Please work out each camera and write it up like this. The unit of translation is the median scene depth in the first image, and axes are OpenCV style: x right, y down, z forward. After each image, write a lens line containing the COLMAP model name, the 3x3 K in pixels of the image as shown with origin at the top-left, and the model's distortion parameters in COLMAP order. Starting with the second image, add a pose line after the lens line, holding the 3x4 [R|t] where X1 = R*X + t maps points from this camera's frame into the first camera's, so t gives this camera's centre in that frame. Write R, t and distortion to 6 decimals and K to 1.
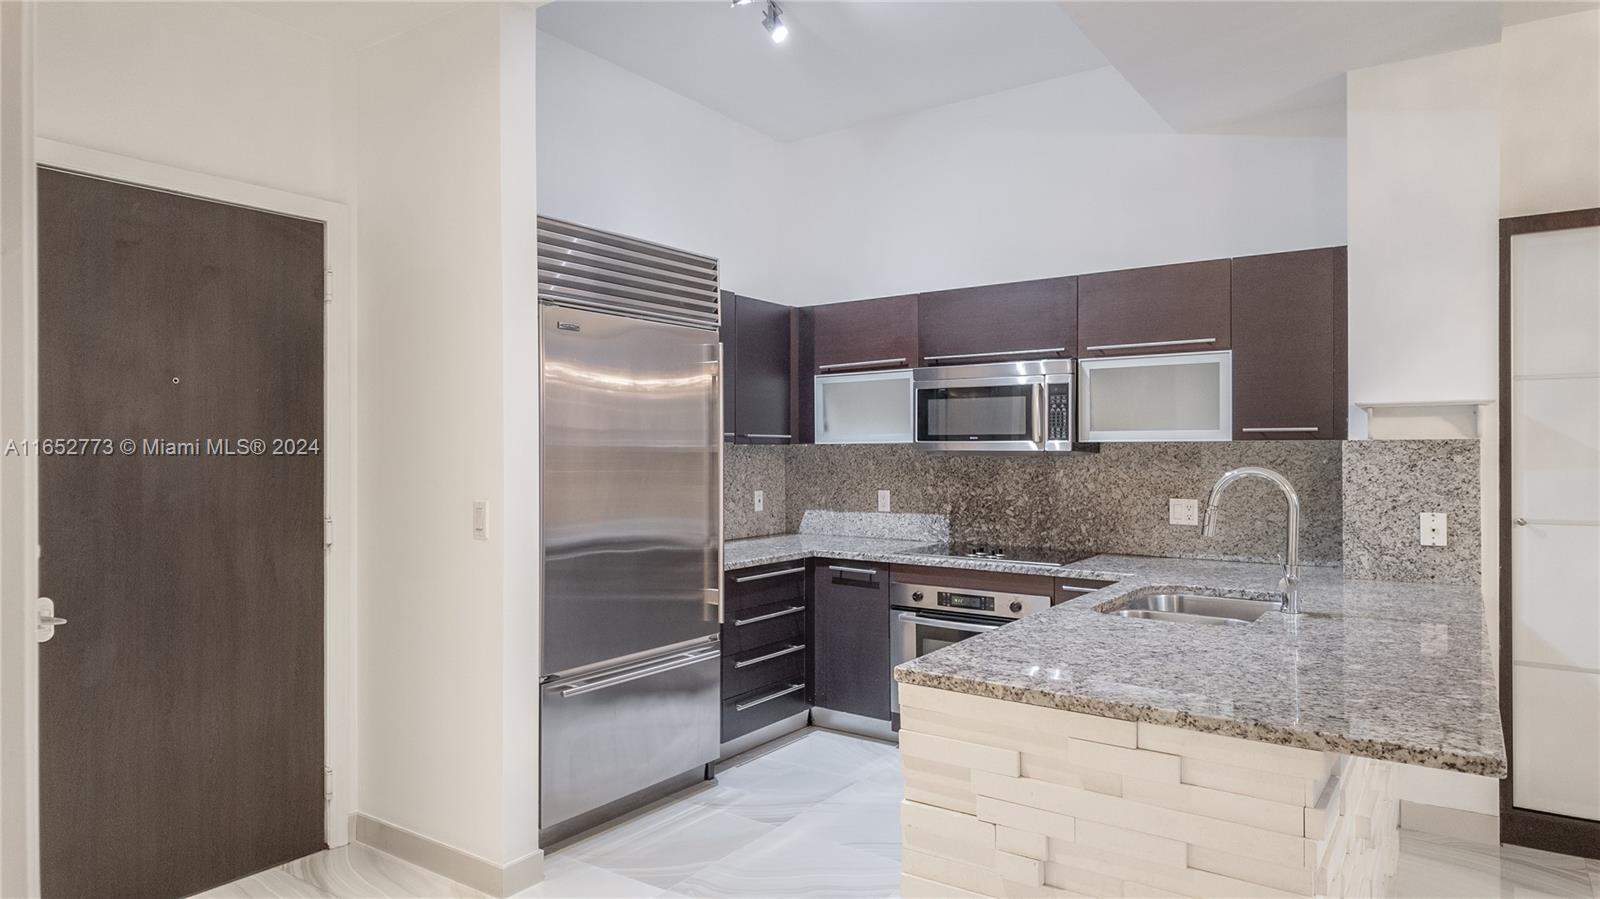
lens RADIAL K [[945.4, 0, 802.2], [0, 945.4, 451.1], [0, 0, 1]] dist [0.043212, -0.040769]
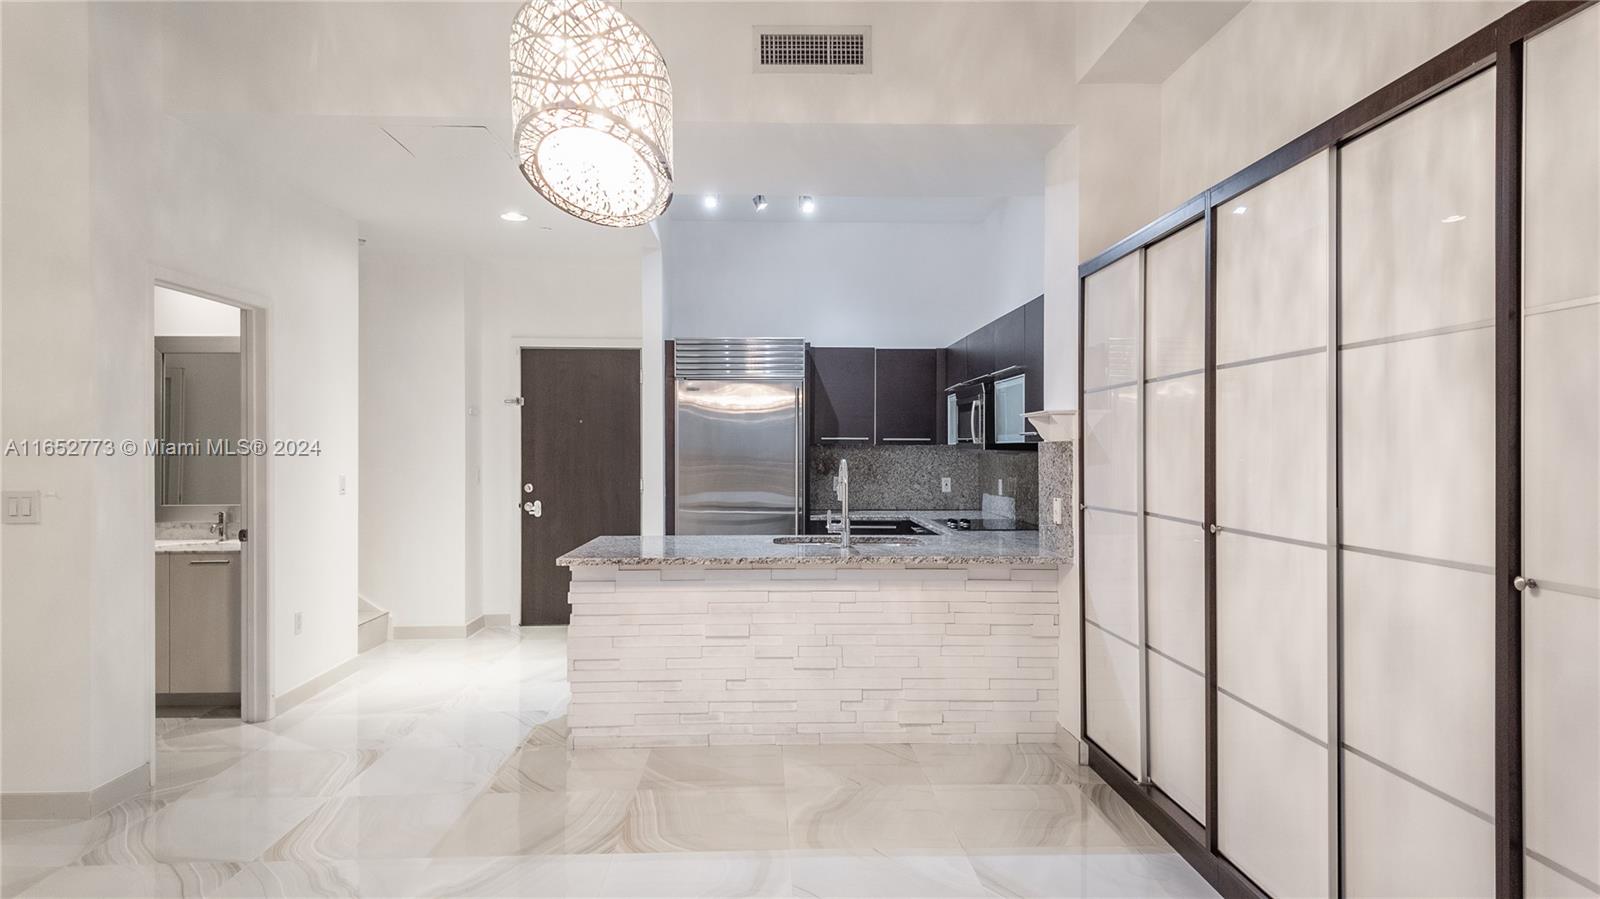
lens RADIAL K [[945.4, 0, 802.2], [0, 945.4, 451.1], [0, 0, 1]] dist [0.043212, -0.040769]
pose [[0.610323, 0.000981, -0.792152, 1.186094], [0.003436, 0.999987, 0.003885, -0.004799], [0.792145, -0.005093, 0.610311, -0.043760]]
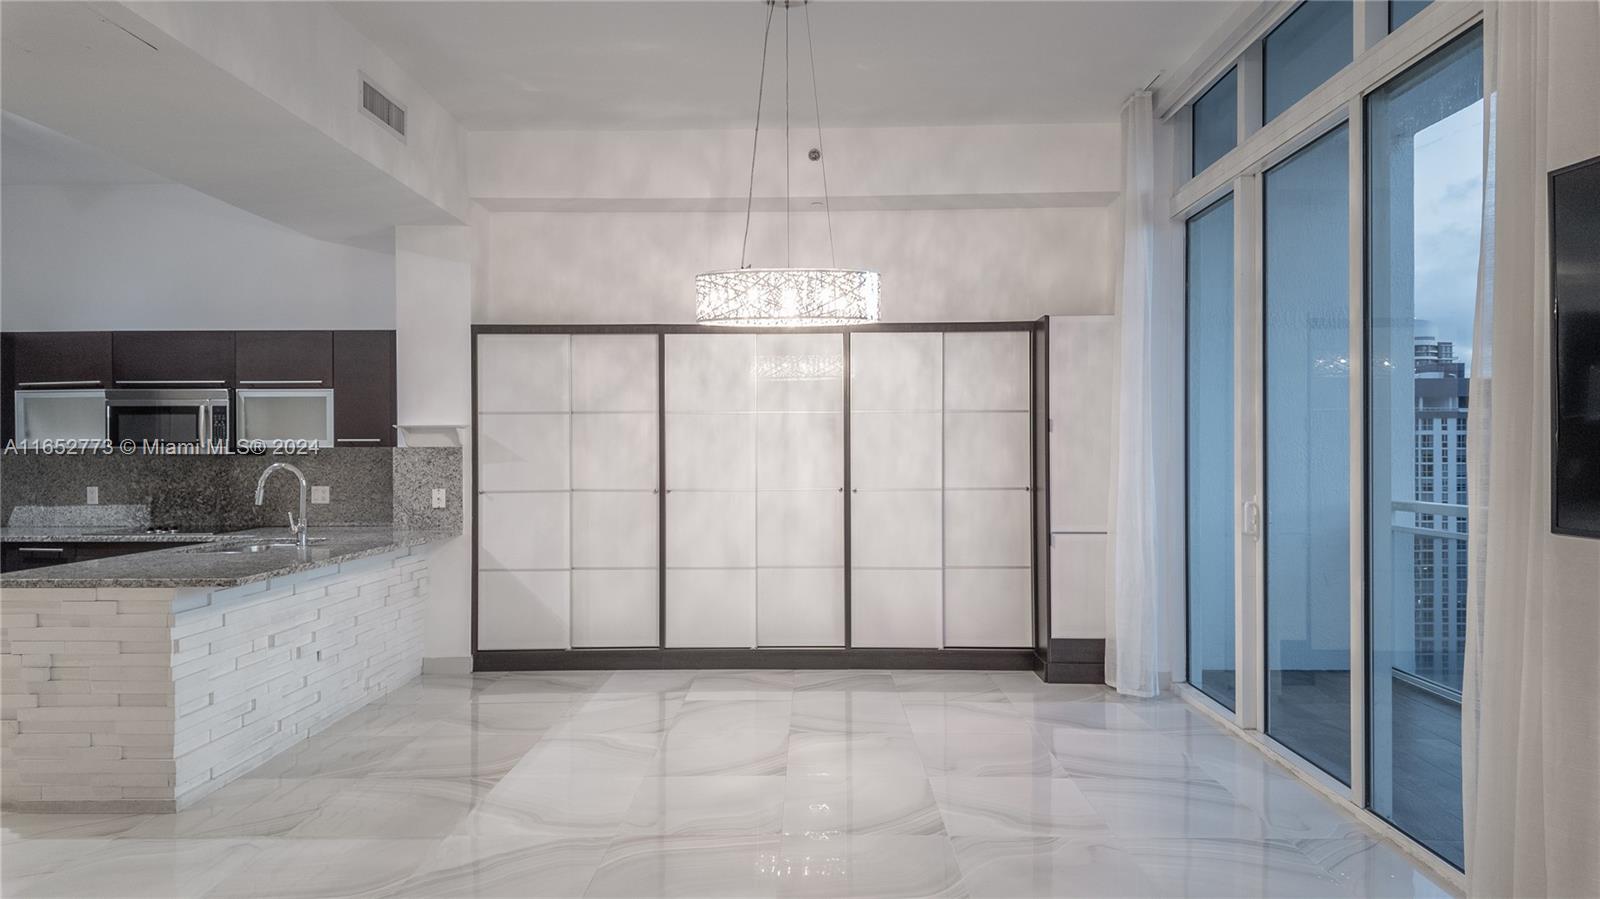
lens RADIAL K [[945.4, 0, 802.2], [0, 945.4, 451.1], [0, 0, 1]] dist [0.043212, -0.040769]
pose [[0.828059, -0.003302, 0.560631, 0.191881], [0.002816, 0.999995, 0.001731, -0.004571], [-0.560633, 0.000145, 0.828064, -0.654629]]
